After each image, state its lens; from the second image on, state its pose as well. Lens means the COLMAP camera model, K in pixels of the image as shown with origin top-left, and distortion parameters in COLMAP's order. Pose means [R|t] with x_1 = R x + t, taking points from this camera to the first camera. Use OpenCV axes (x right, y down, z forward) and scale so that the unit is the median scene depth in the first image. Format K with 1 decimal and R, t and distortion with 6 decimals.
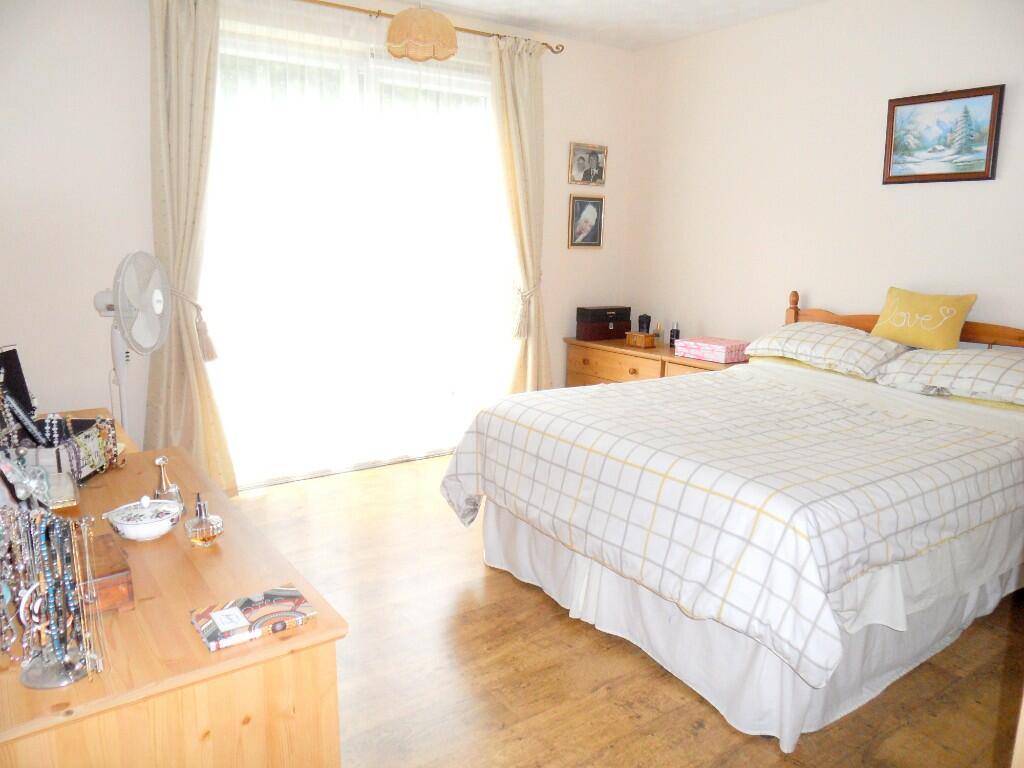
lens RADIAL K [[756.1, 0, 512.0], [0, 756.1, 384.0], [0, 0, 1]] dist [-0.036407, 0.027921]
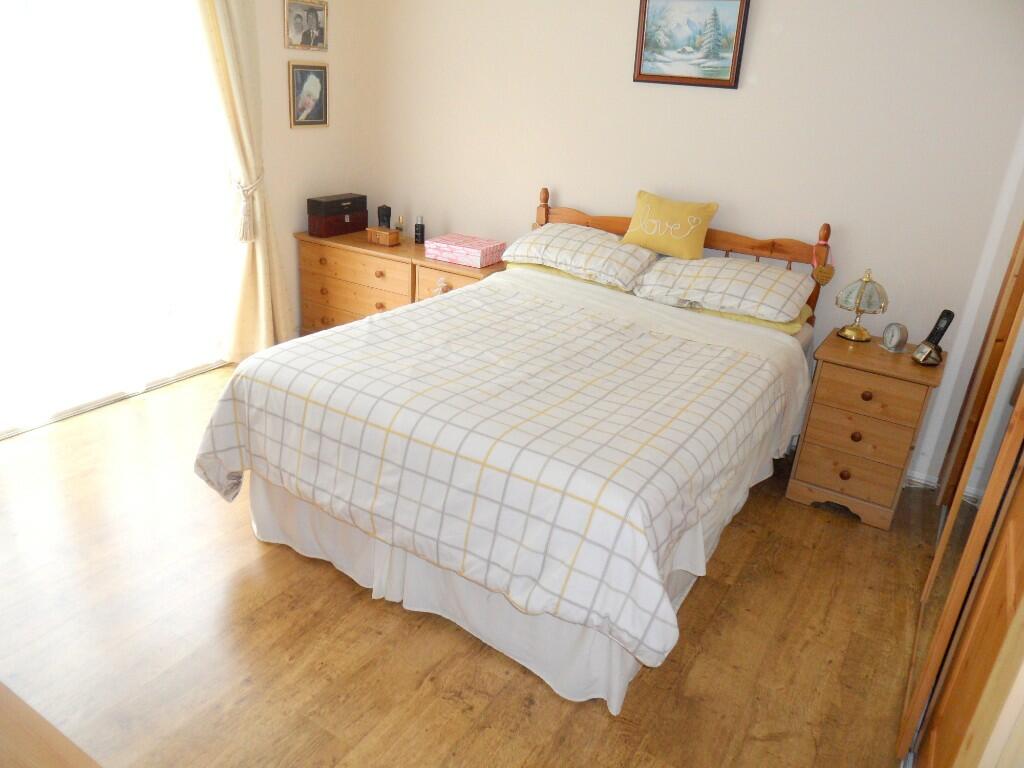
lens RADIAL K [[756.1, 0, 512.0], [0, 756.1, 384.0], [0, 0, 1]] dist [-0.036407, 0.027921]
pose [[0.922606, -0.109221, 0.369958, -0.068149], [0.027692, 0.975356, 0.218890, -0.125516], [-0.384748, -0.191705, 0.902894, 0.128331]]
